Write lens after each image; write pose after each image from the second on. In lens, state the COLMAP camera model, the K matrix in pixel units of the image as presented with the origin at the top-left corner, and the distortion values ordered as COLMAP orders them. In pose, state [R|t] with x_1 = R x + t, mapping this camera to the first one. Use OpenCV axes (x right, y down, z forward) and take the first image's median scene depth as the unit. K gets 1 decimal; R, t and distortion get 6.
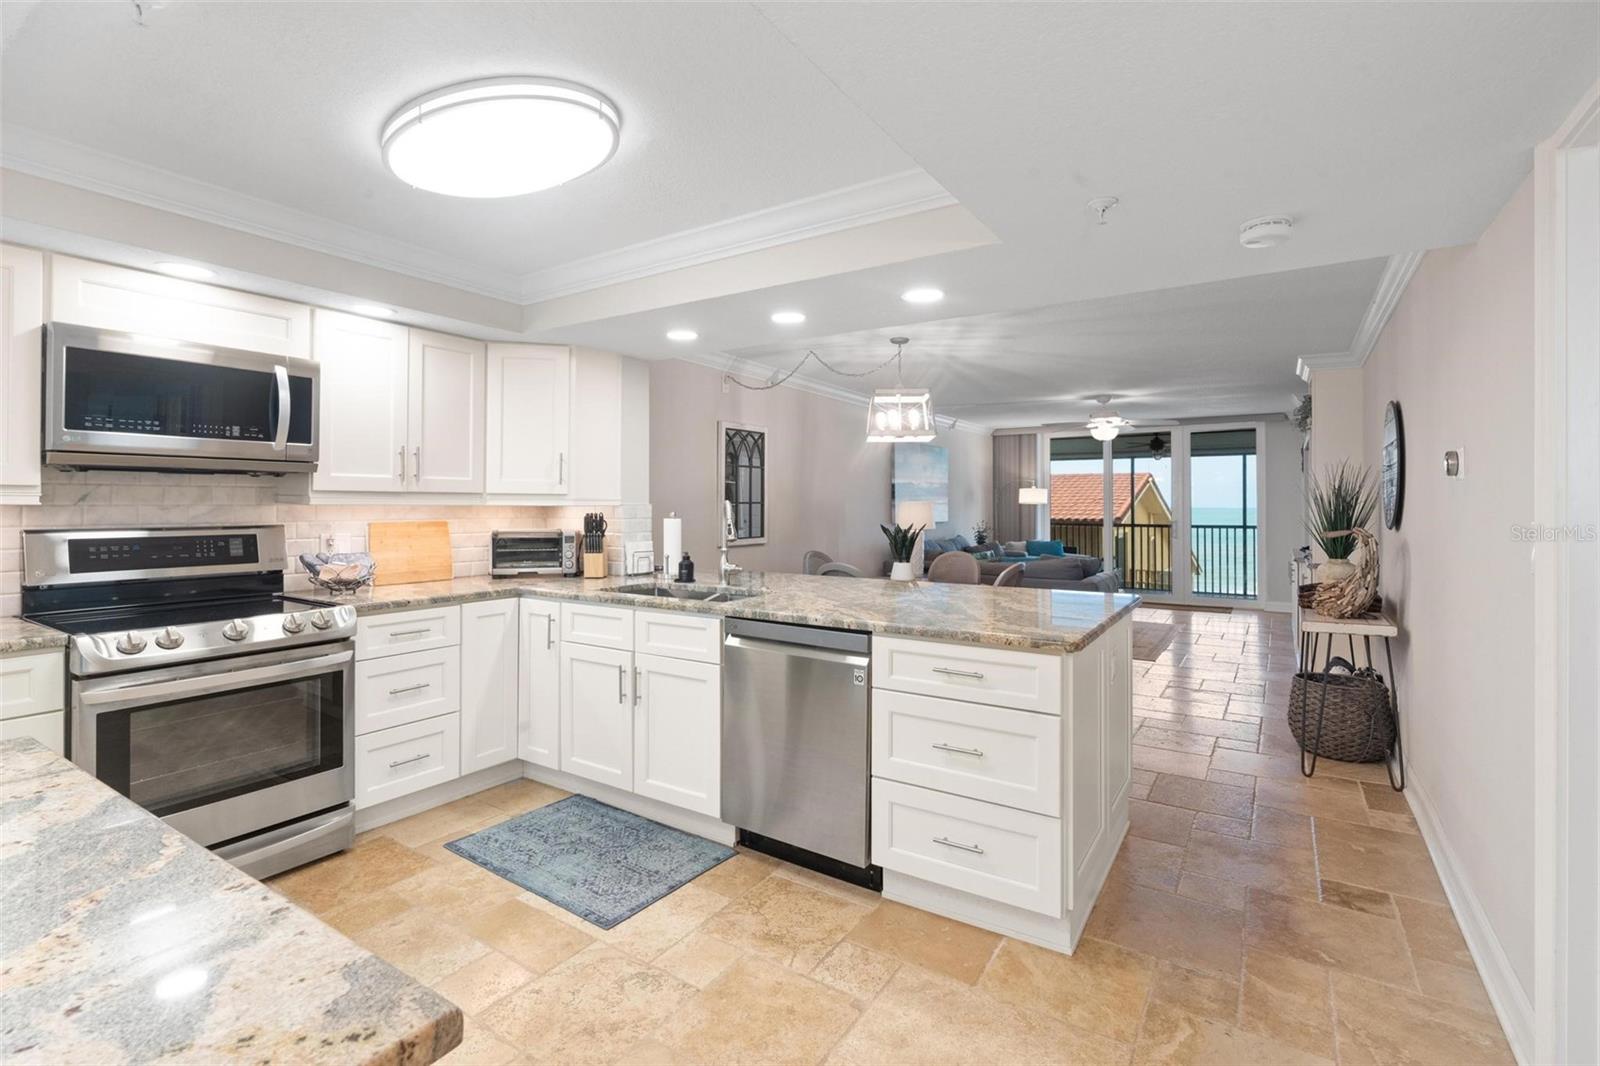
lens RADIAL K [[747.9, 0, 801.9], [0, 747.9, 504.5], [0, 0, 1]] dist [-0.010316, 0.004418]
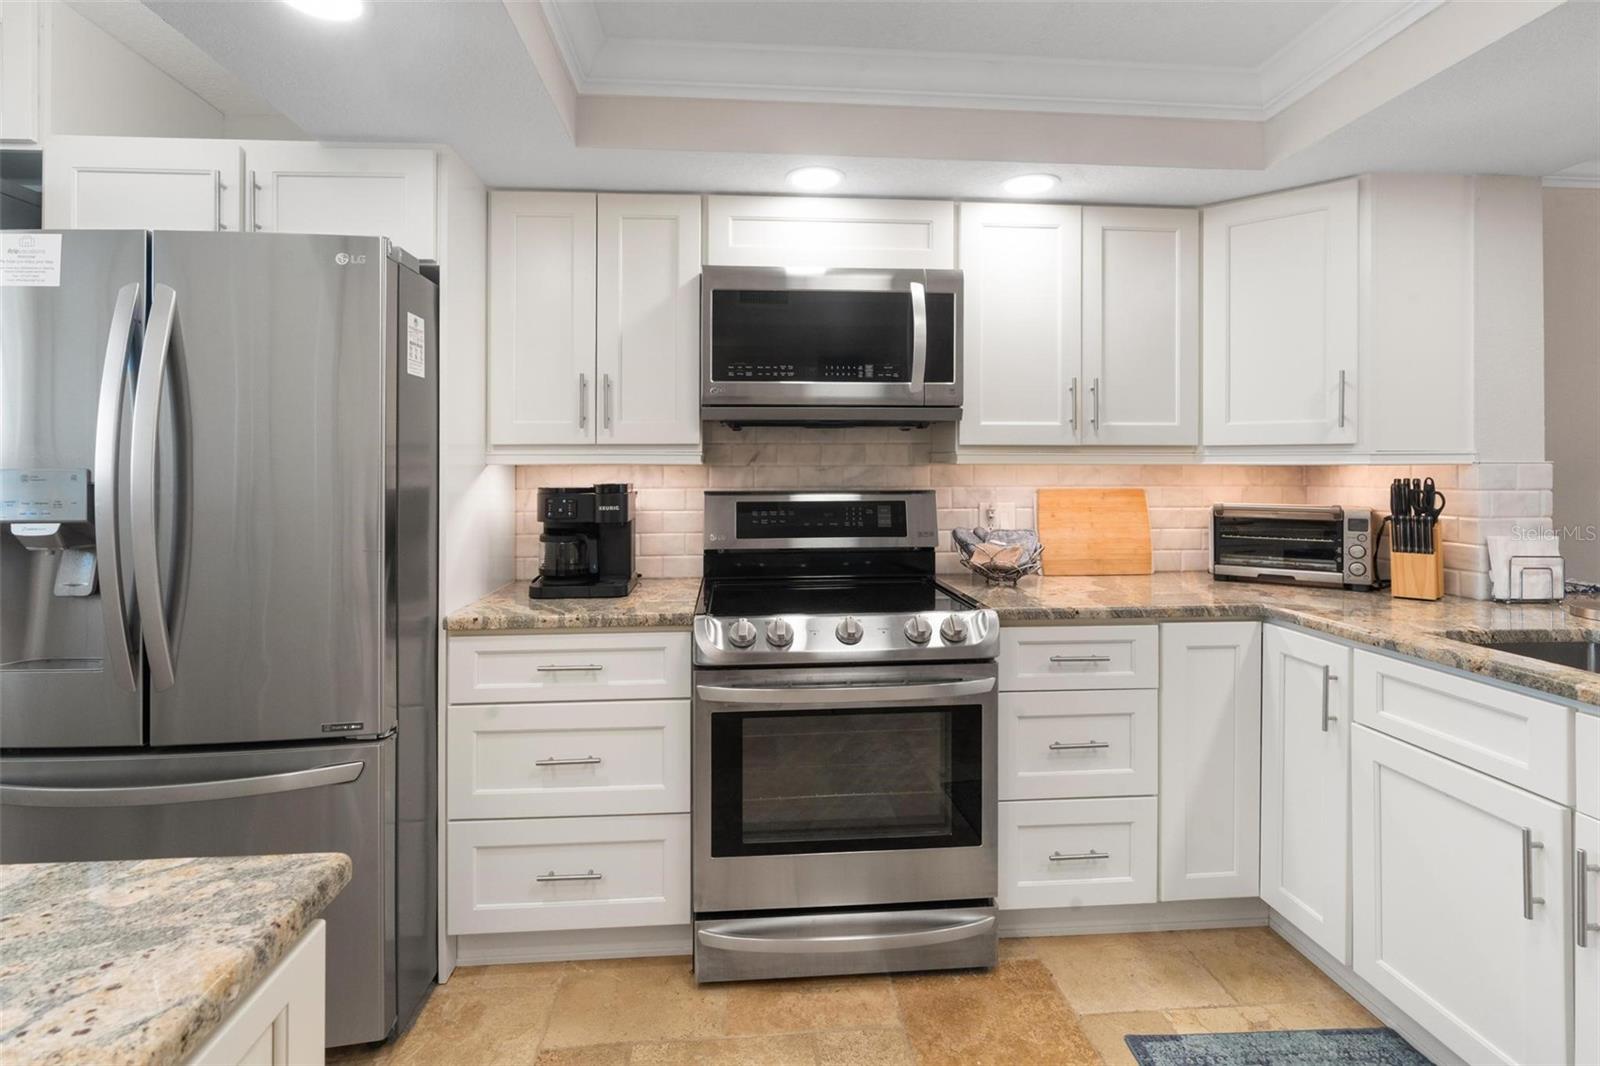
lens RADIAL K [[747.9, 0, 791.3], [0, 747.9, 463.6], [0, 0, 1]] dist [-0.010316, 0.004418]
pose [[0.608941, -0.008367, -0.793171, -0.154593], [0.001947, 0.999957, -0.009053, 0.005847], [0.793213, 0.003968, 0.608931, 0.390201]]
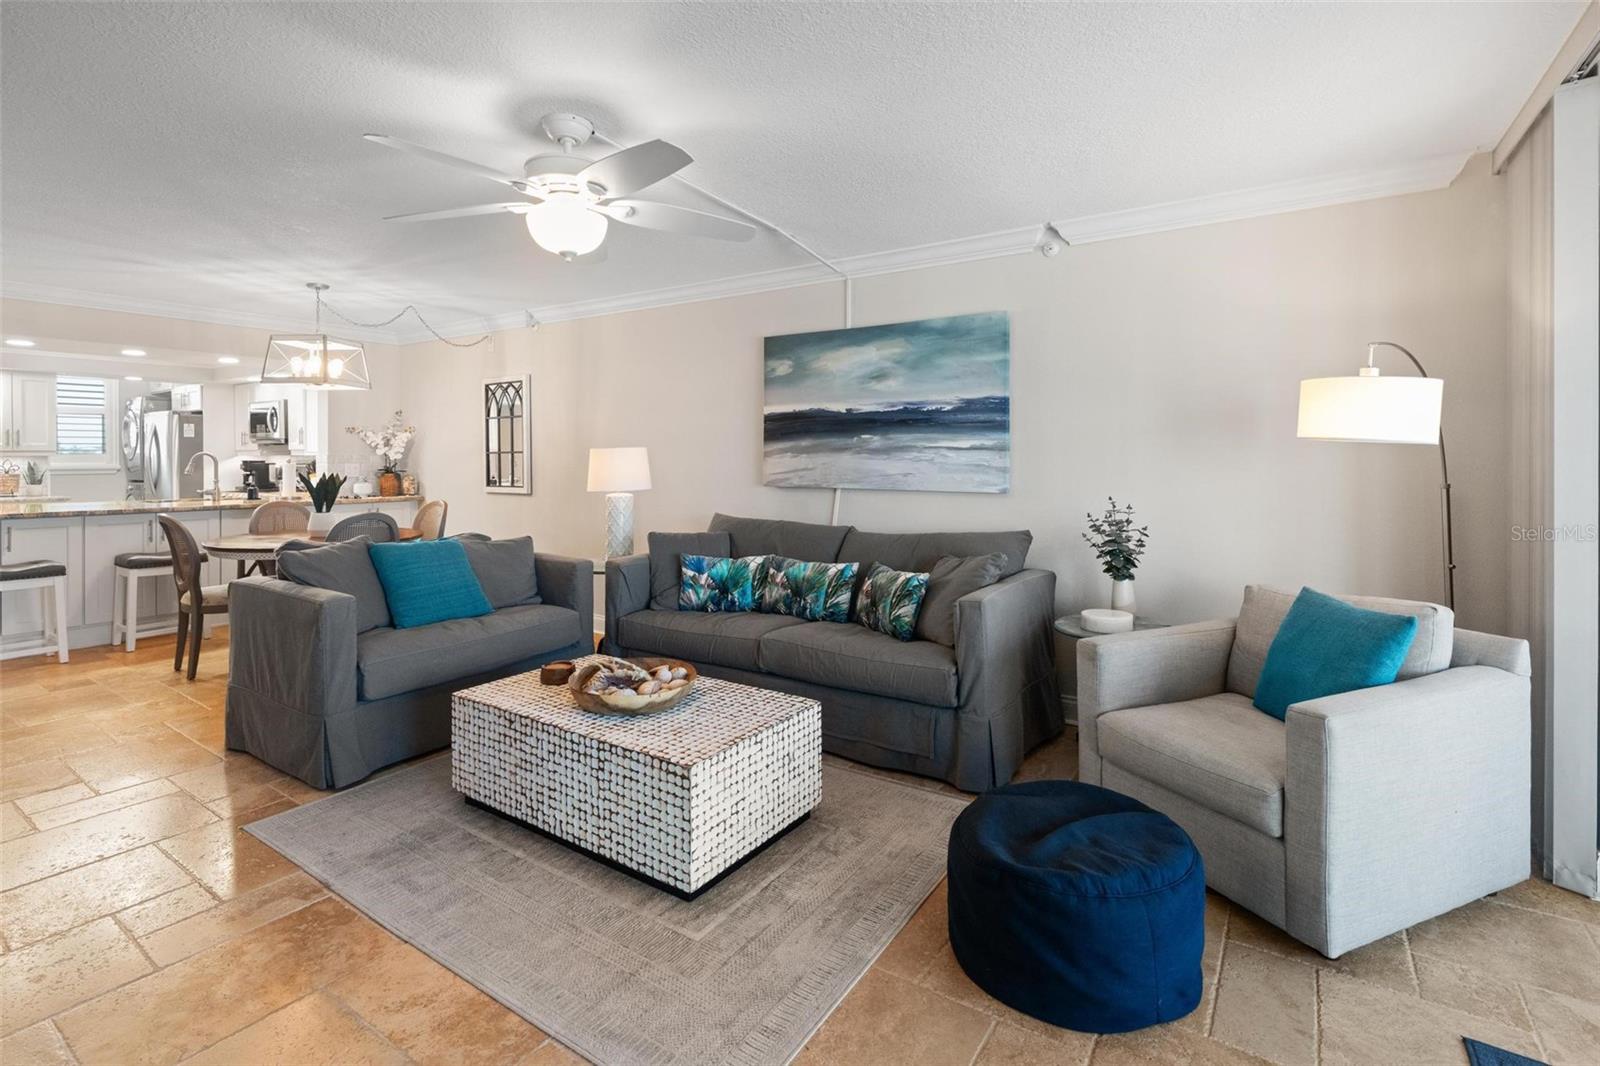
lens RADIAL K [[747.9, 0, 791.4], [0, 747.9, 451.2], [0, 0, 1]] dist [-0.010316, 0.004418]
pose [[-0.024125, -0.010288, -0.999656, 1.787360], [0.000553, 0.999947, -0.010305, 0.013251], [0.999709, -0.000802, -0.024118, 2.681461]]
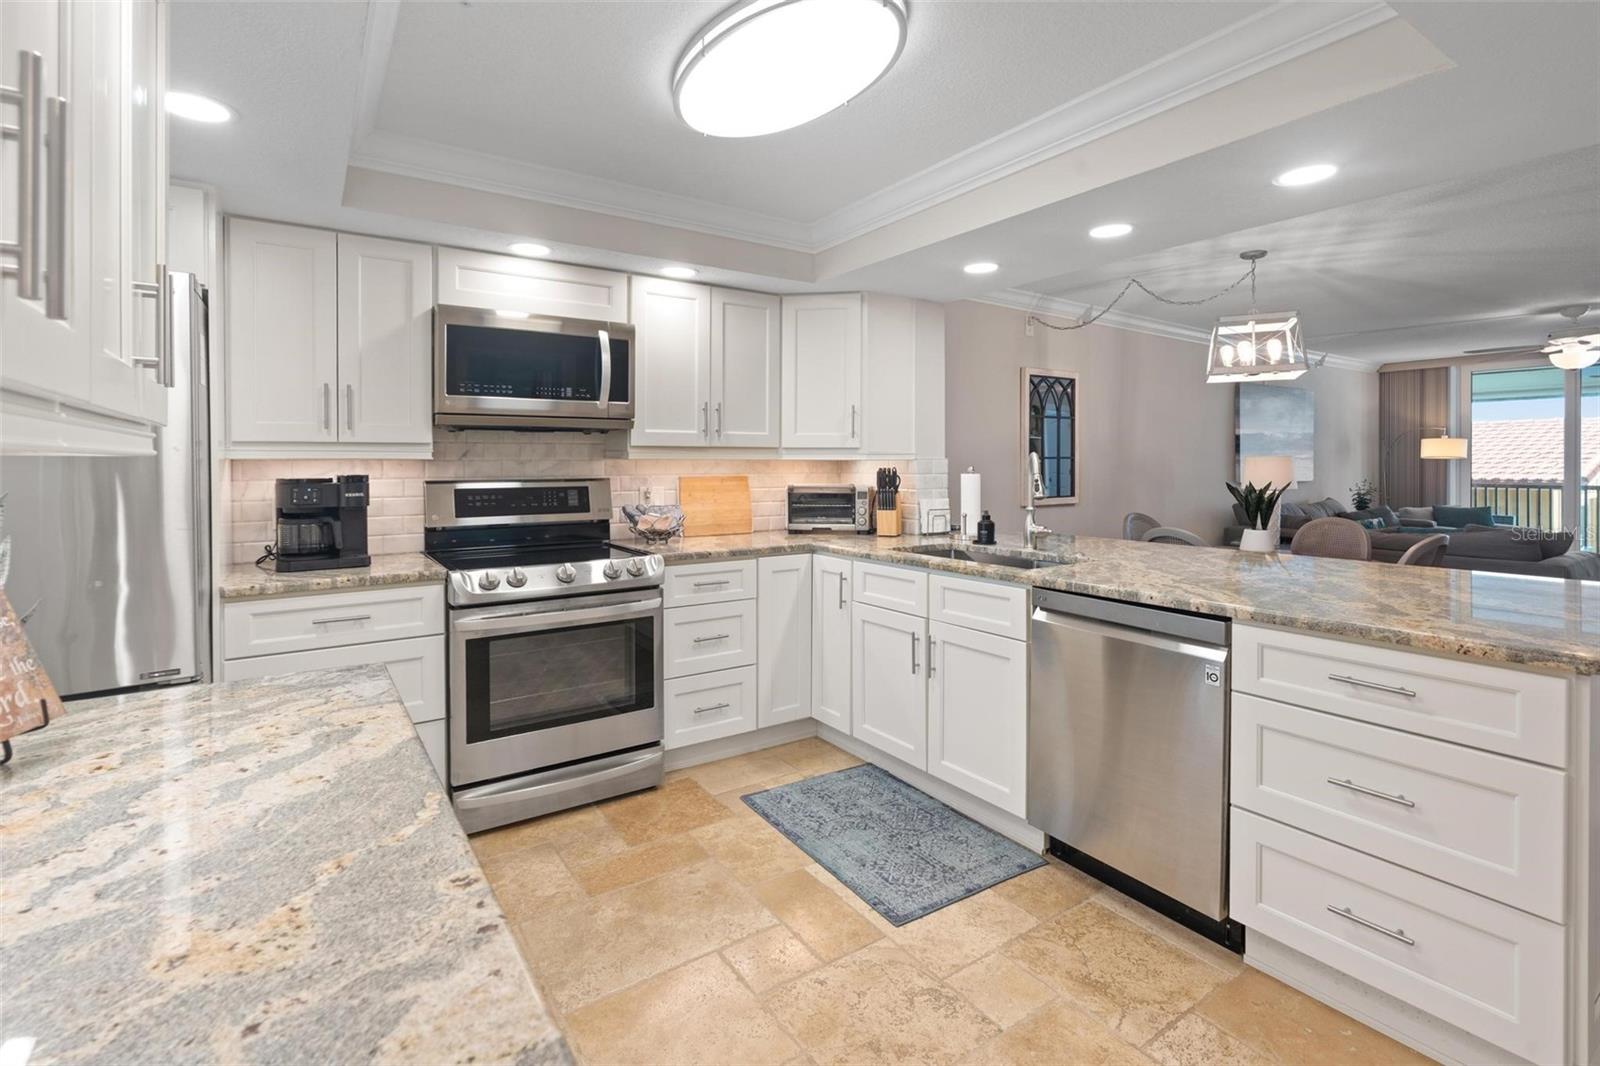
lens RADIAL K [[747.9, 0, 796.9], [0, 747.9, 473.9], [0, 0, 1]] dist [-0.010316, 0.004418]
pose [[0.921007, 0.000984, -0.389545, -0.016130], [0.004324, 0.999909, 0.012749, 0.008100], [0.389522, -0.013426, 0.920919, 0.097538]]
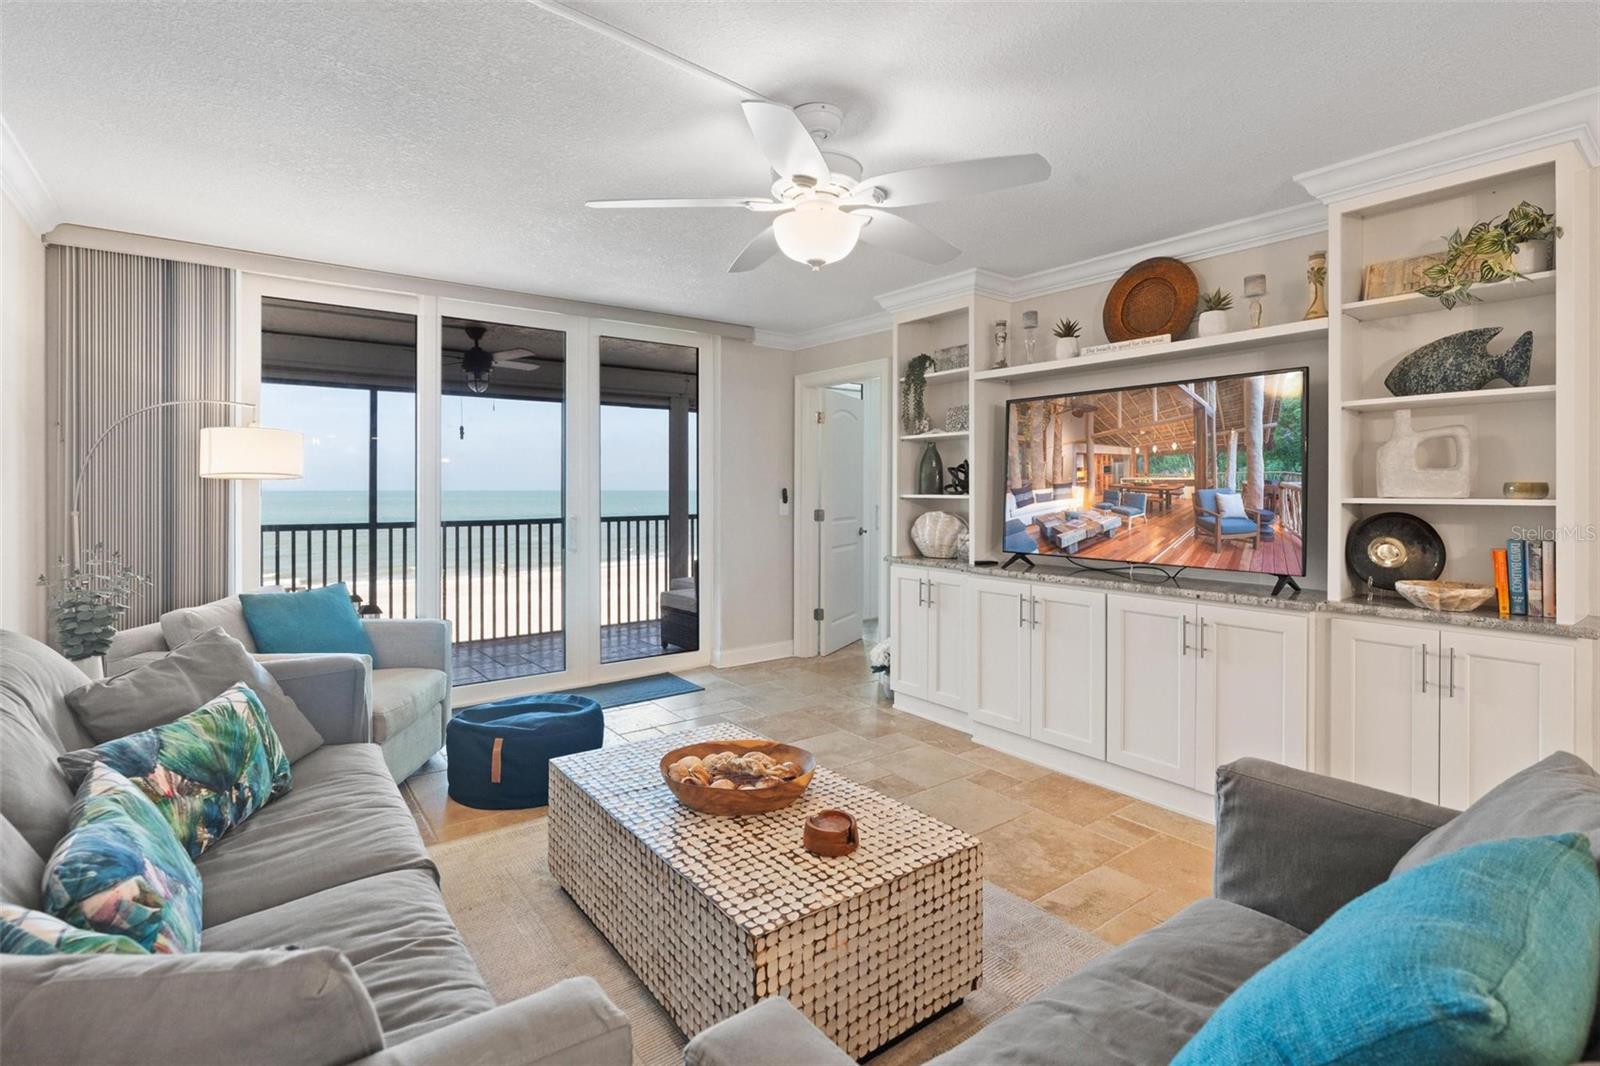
lens RADIAL K [[747.9, 0, 784.7], [0, 747.9, 489.4], [0, 0, 1]] dist [-0.010316, 0.004418]
pose [[0.351631, -0.003242, 0.936133, 0.297979], [-0.001356, 0.999991, 0.003973, 0.007406], [-0.936138, -0.002667, 0.351624, 2.201288]]
